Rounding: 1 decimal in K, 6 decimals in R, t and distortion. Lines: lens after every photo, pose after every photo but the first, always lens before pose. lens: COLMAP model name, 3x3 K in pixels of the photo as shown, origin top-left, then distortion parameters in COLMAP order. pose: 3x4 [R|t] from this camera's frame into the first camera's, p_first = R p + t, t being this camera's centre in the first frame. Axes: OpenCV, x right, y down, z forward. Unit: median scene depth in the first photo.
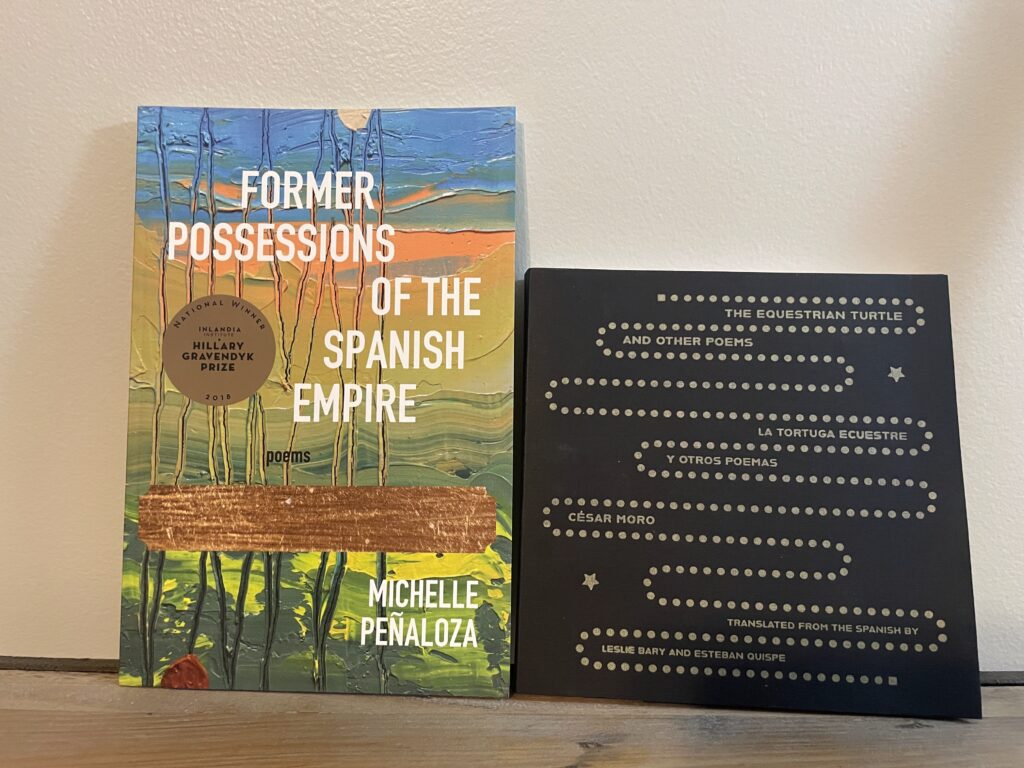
lens RADIAL K [[787.2, 0, 515.9], [0, 787.2, 379.8], [0, 0, 1]] dist [0.068773, -0.112224]
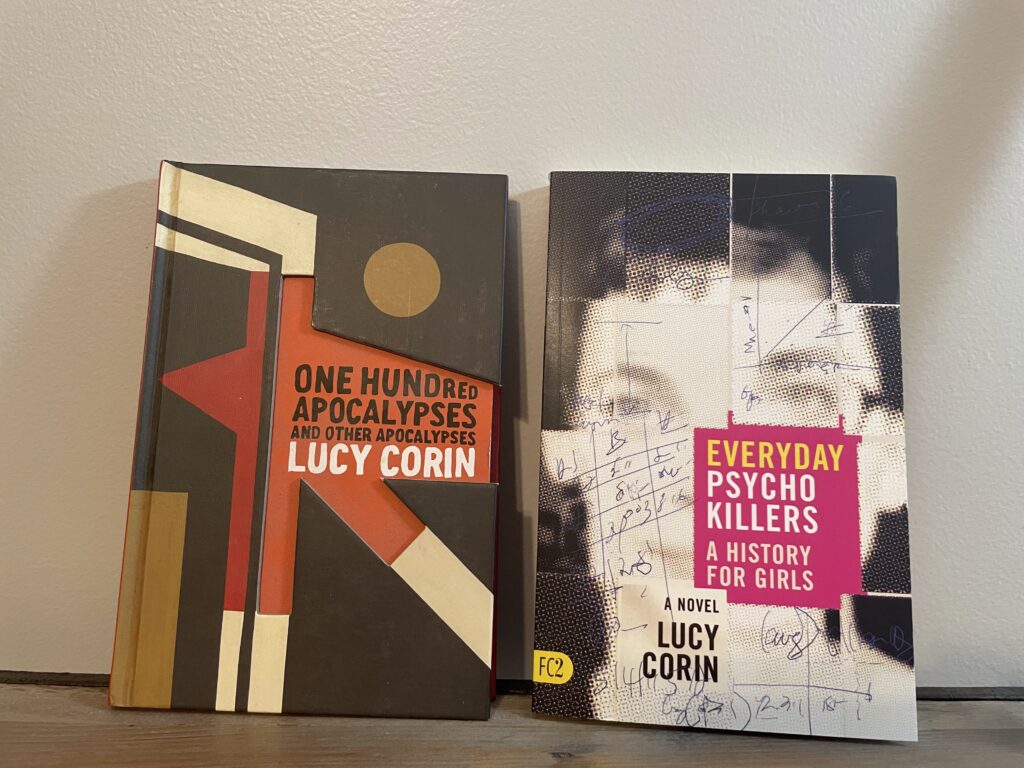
lens RADIAL K [[787.2, 0, 514.3], [0, 787.2, 371.4], [0, 0, 1]] dist [0.068773, -0.112224]
pose [[0.999347, 0.013982, 0.033318, -0.009499], [-0.012506, 0.998949, -0.044100, 0.005071], [-0.033900, 0.043654, 0.998471, -0.046184]]
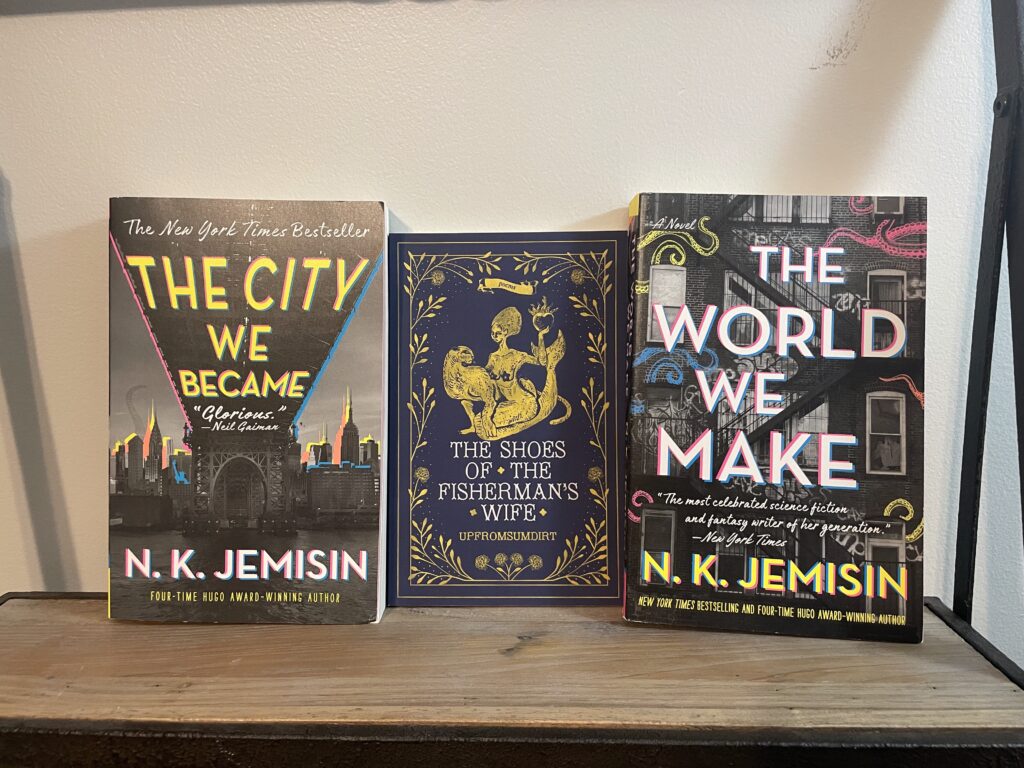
lens RADIAL K [[787.2, 0, 515.5], [0, 787.2, 382.2], [0, 0, 1]] dist [0.068773, -0.112224]
pose [[0.999713, -0.014273, -0.019237, 0.093728], [0.015006, 0.999146, 0.038506, -0.086313], [0.018671, -0.038783, 0.999073, -0.449186]]
